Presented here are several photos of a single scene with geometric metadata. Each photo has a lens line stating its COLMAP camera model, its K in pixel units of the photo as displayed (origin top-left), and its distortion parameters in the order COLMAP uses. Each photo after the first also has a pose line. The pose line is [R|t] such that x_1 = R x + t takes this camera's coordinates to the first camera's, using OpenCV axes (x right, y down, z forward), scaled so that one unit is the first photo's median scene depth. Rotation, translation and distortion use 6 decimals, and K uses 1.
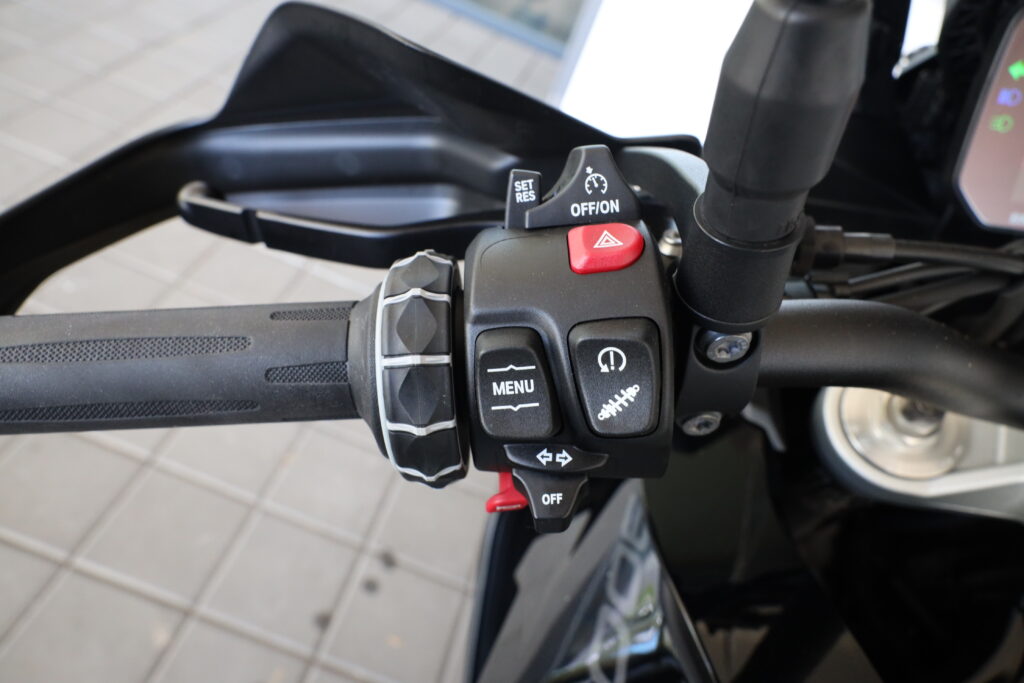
lens RADIAL K [[701.1, 0, 513.1], [0, 701.1, 340.1], [0, 0, 1]] dist [-0.000951, 0.001038]
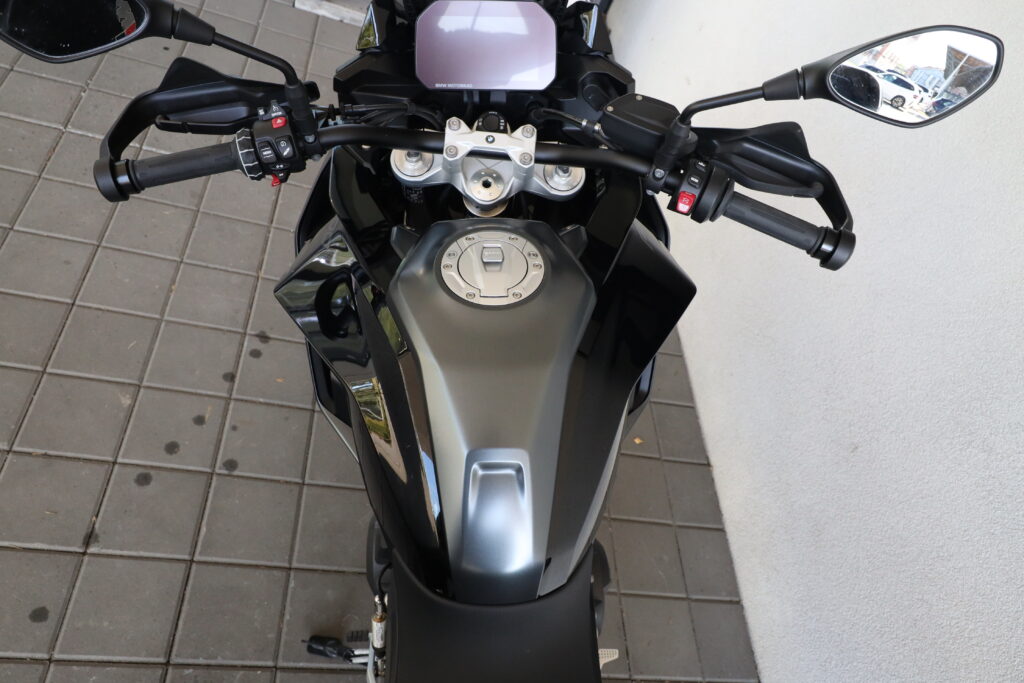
lens RADIAL K [[701.1, 0, 509.8], [0, 701.1, 345.0], [0, 0, 1]] dist [-0.000951, 0.001038]
pose [[0.961538, -0.210407, 0.176559, 0.435778], [0.165221, 0.956570, 0.240160, 0.408600], [-0.219423, -0.201752, 0.954542, -3.981850]]
